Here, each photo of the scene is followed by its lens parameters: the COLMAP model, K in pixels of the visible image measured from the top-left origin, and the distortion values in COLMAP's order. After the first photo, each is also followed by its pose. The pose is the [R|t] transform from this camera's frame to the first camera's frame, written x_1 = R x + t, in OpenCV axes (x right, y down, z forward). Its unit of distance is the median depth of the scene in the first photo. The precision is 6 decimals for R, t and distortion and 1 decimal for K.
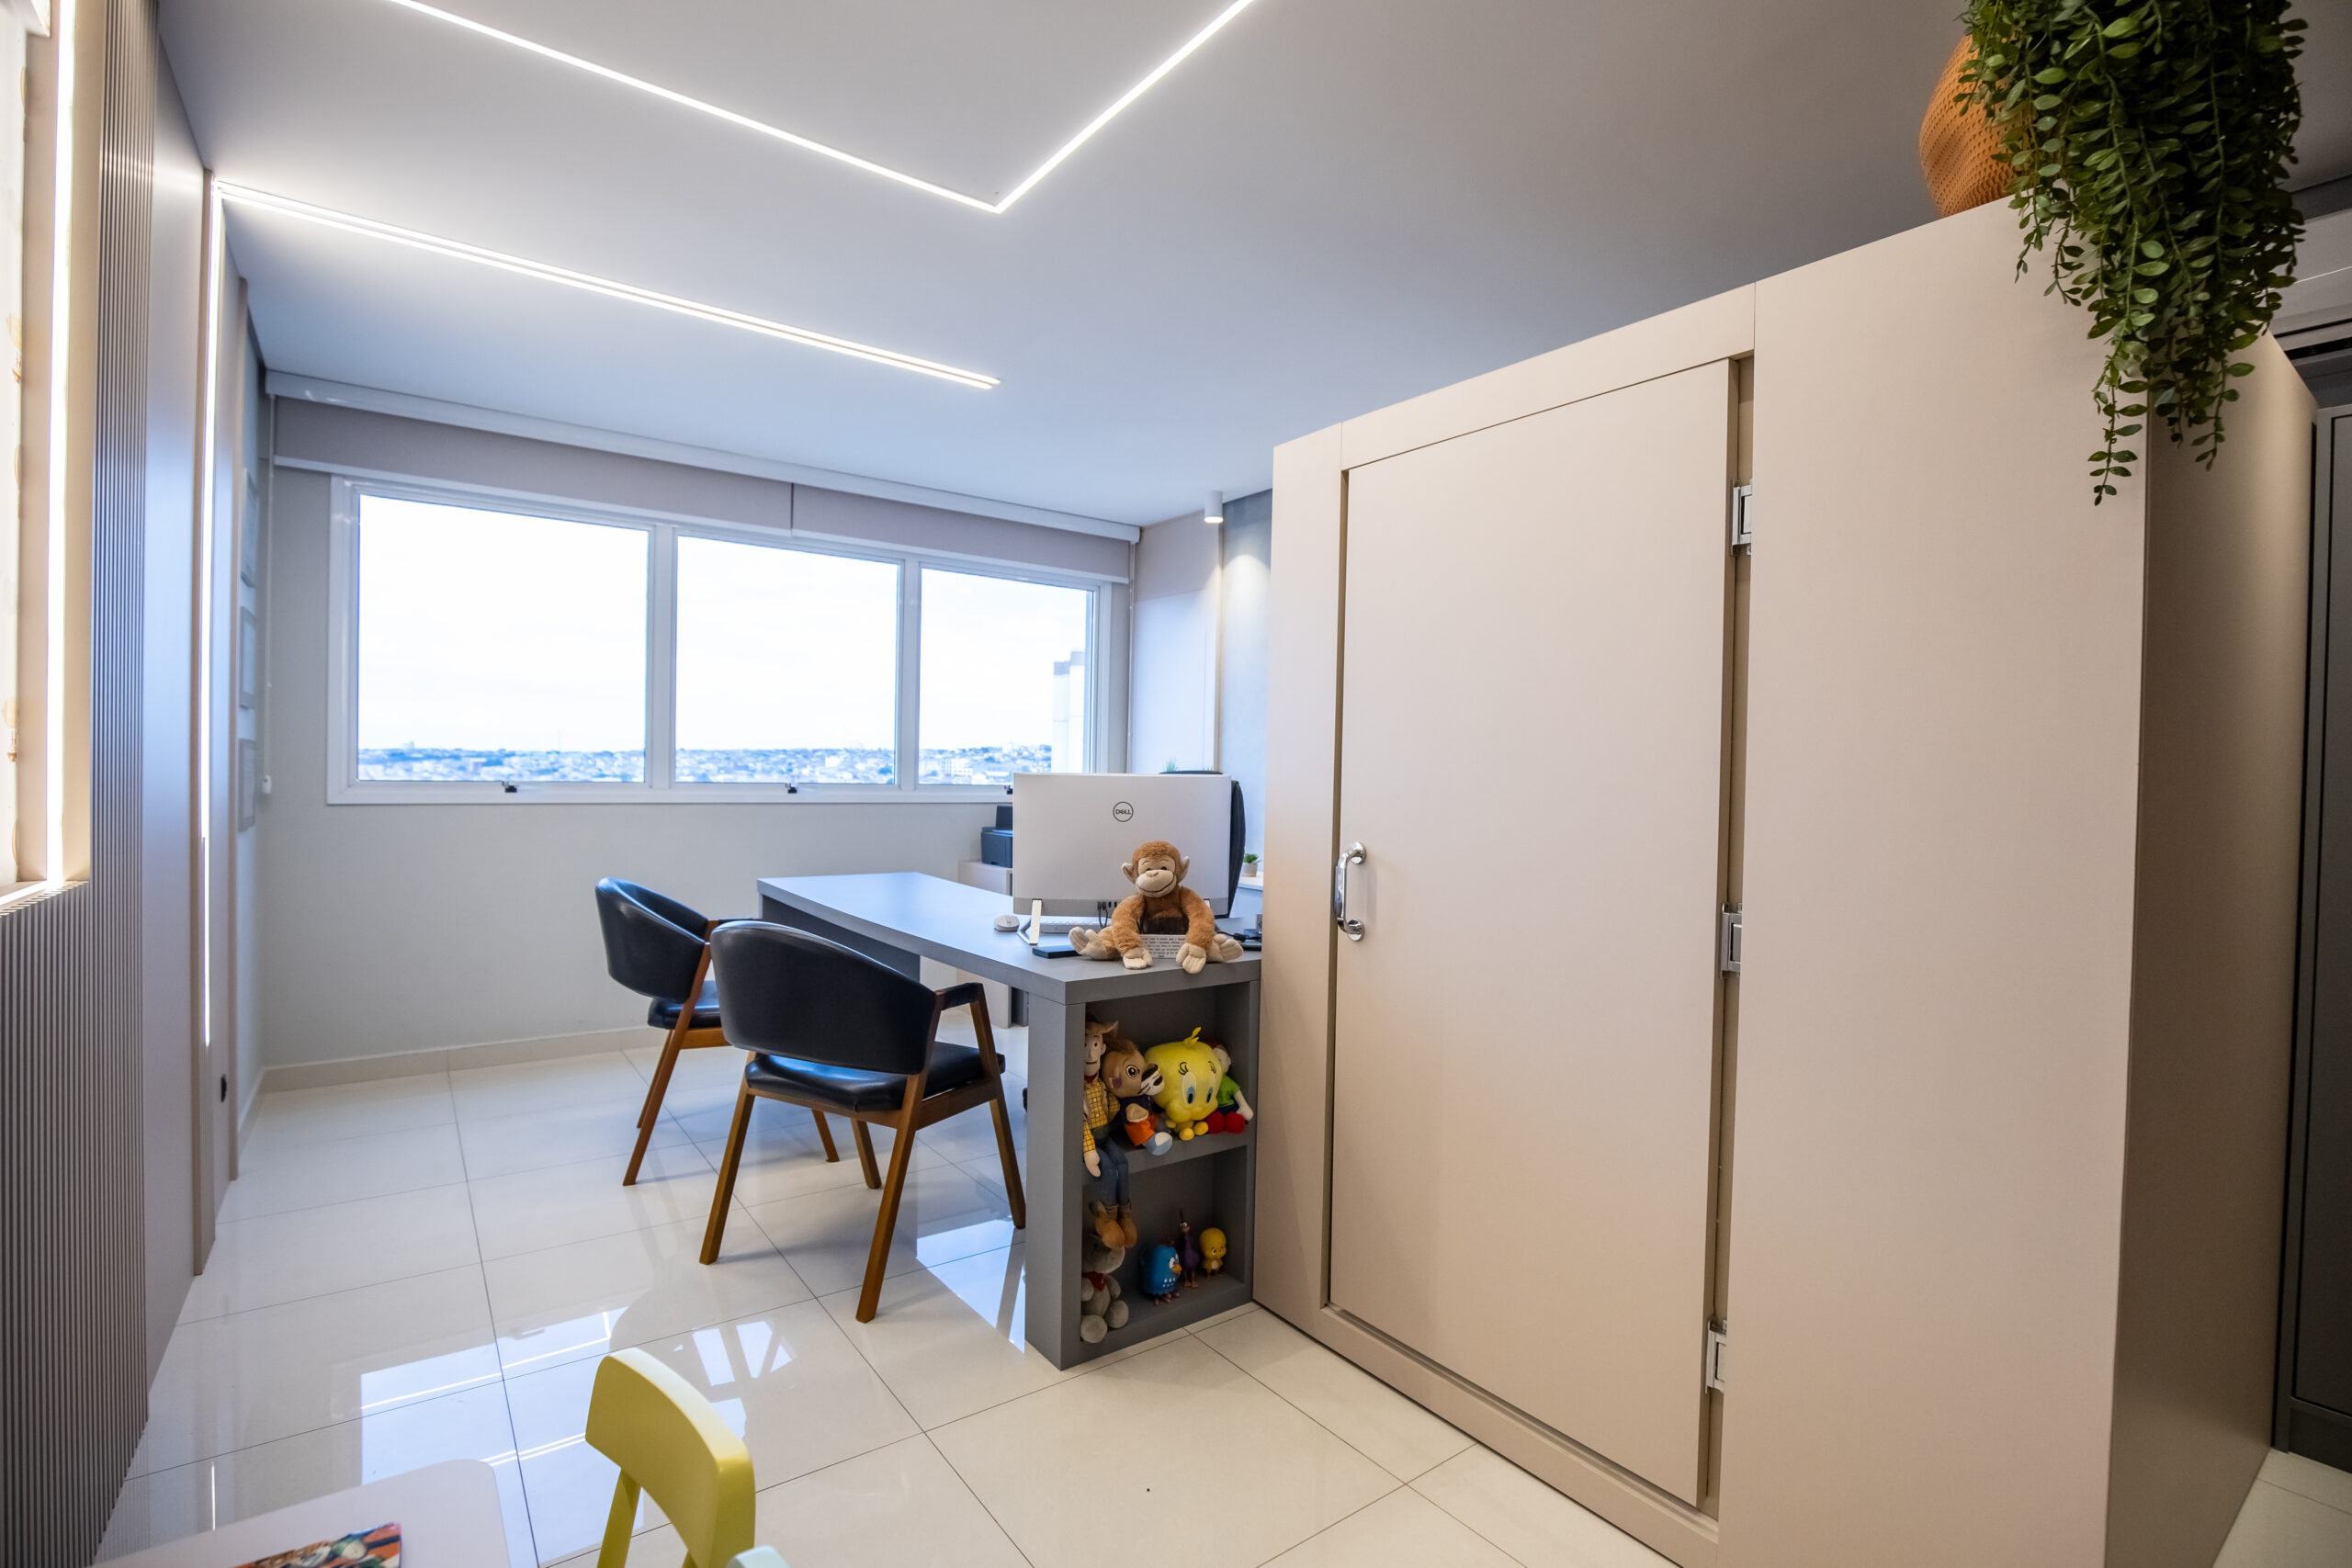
lens RADIAL K [[1069.0, 0, 1193.1], [0, 1069.0, 786.7], [0, 0, 1]] dist [-0.030194, 0.000593]
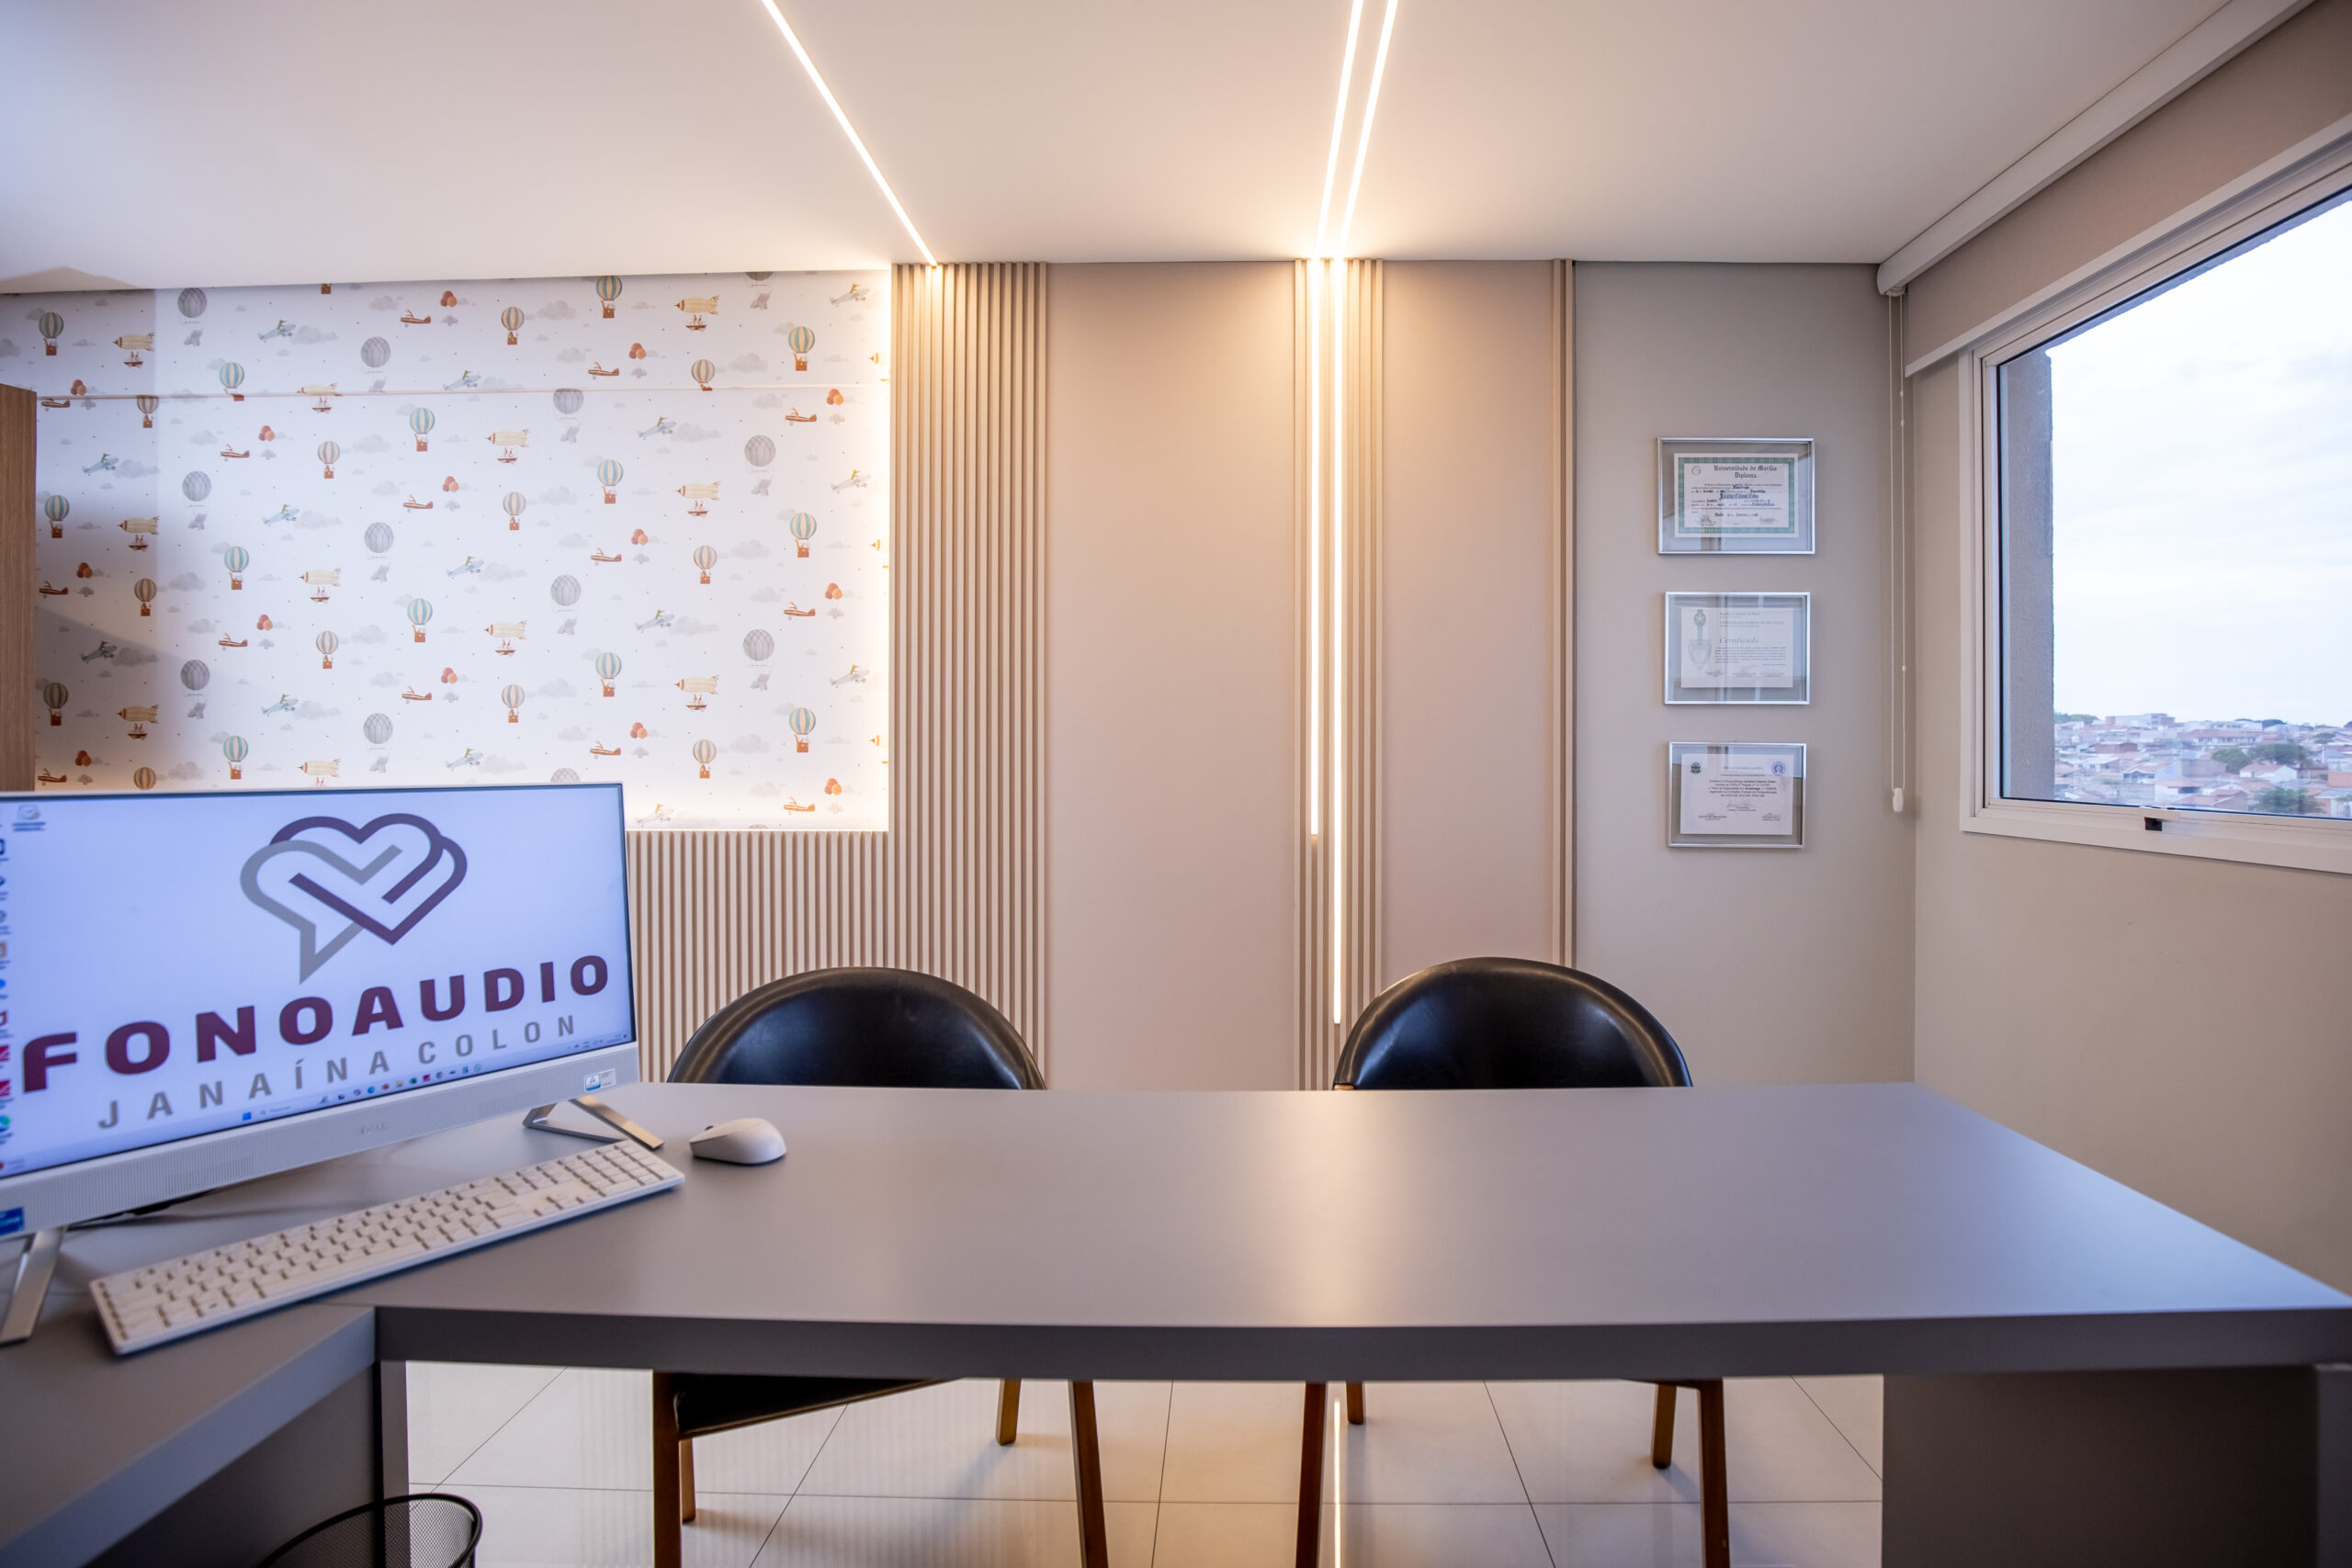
lens RADIAL K [[1108.8, 0, 1218.6], [0, 1108.8, 747.4], [0, 0, 1]] dist [-0.039338, 0.007917]
pose [[-0.616194, -0.016138, -0.787429, 0.064221], [-0.022168, 0.999749, -0.003142, -0.041659], [0.787282, 0.015519, -0.616398, 1.752171]]
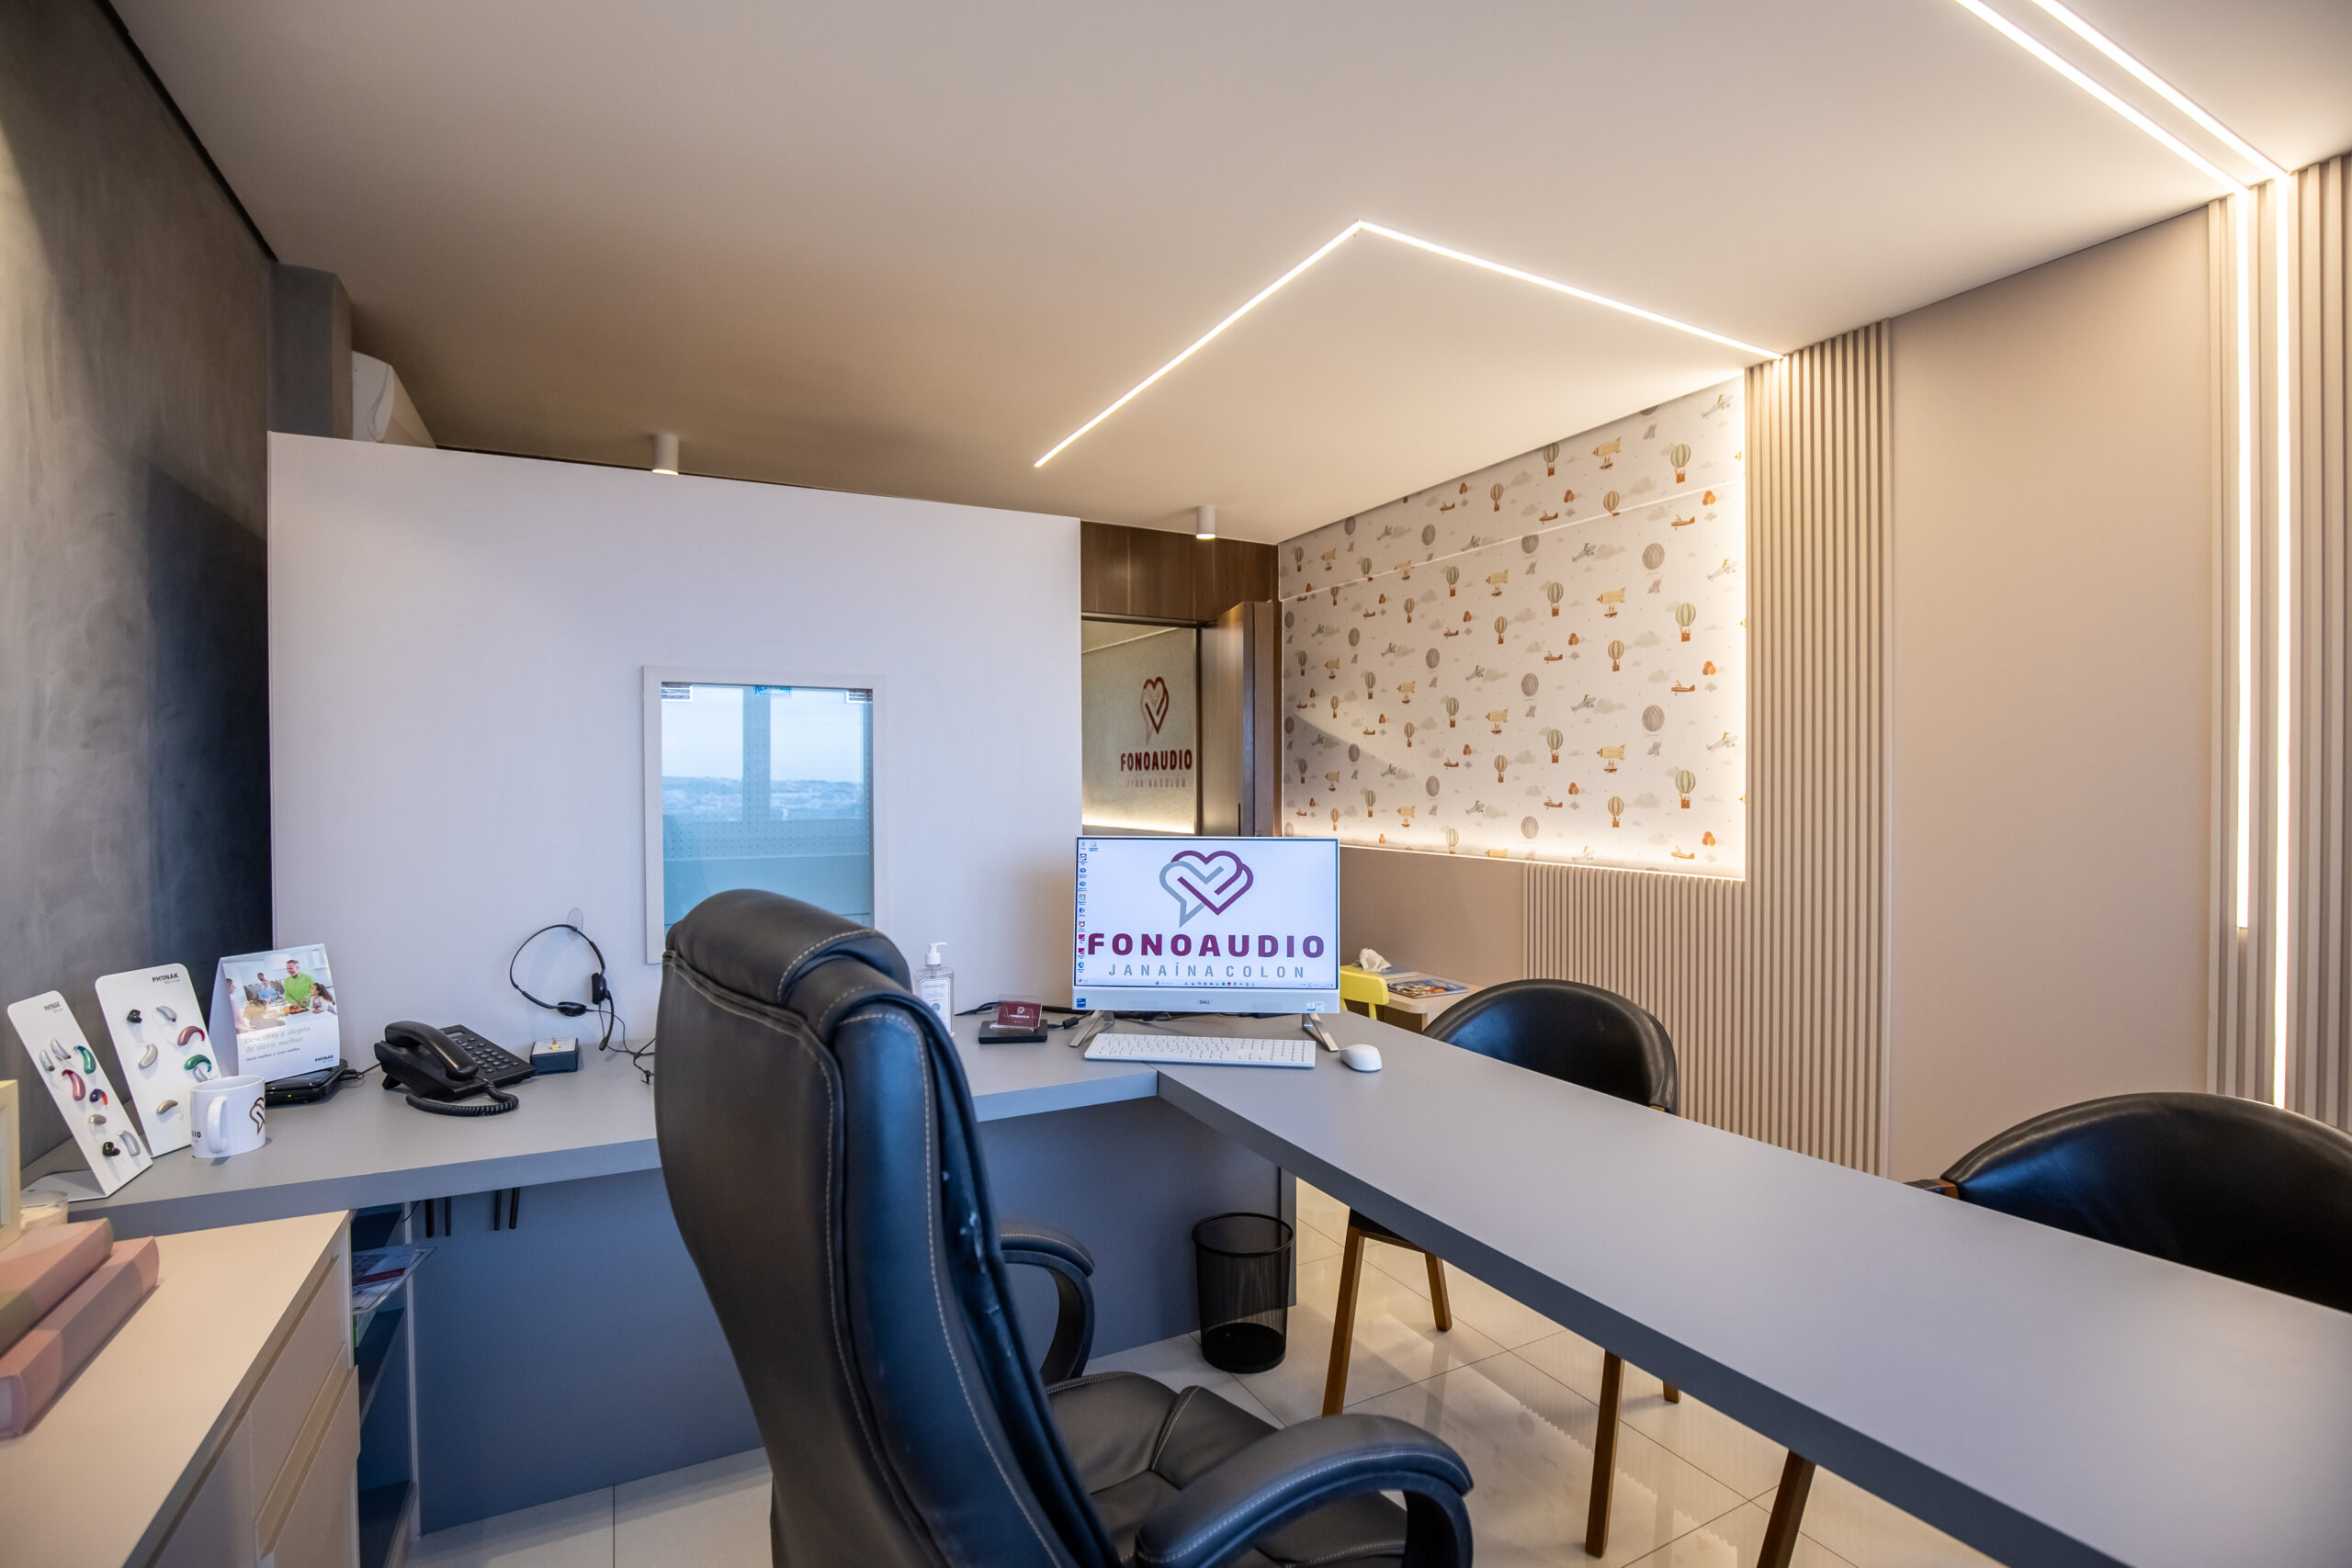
lens RADIAL K [[1069.0, 0, 1193.1], [0, 1069.0, 786.7], [0, 0, 1]] dist [-0.030194, 0.000593]
pose [[-0.987942, -0.015263, 0.154071, -0.216092], [-0.011774, 0.999654, 0.023531, -0.086049], [-0.154377, 0.021434, -0.987780, 2.123085]]
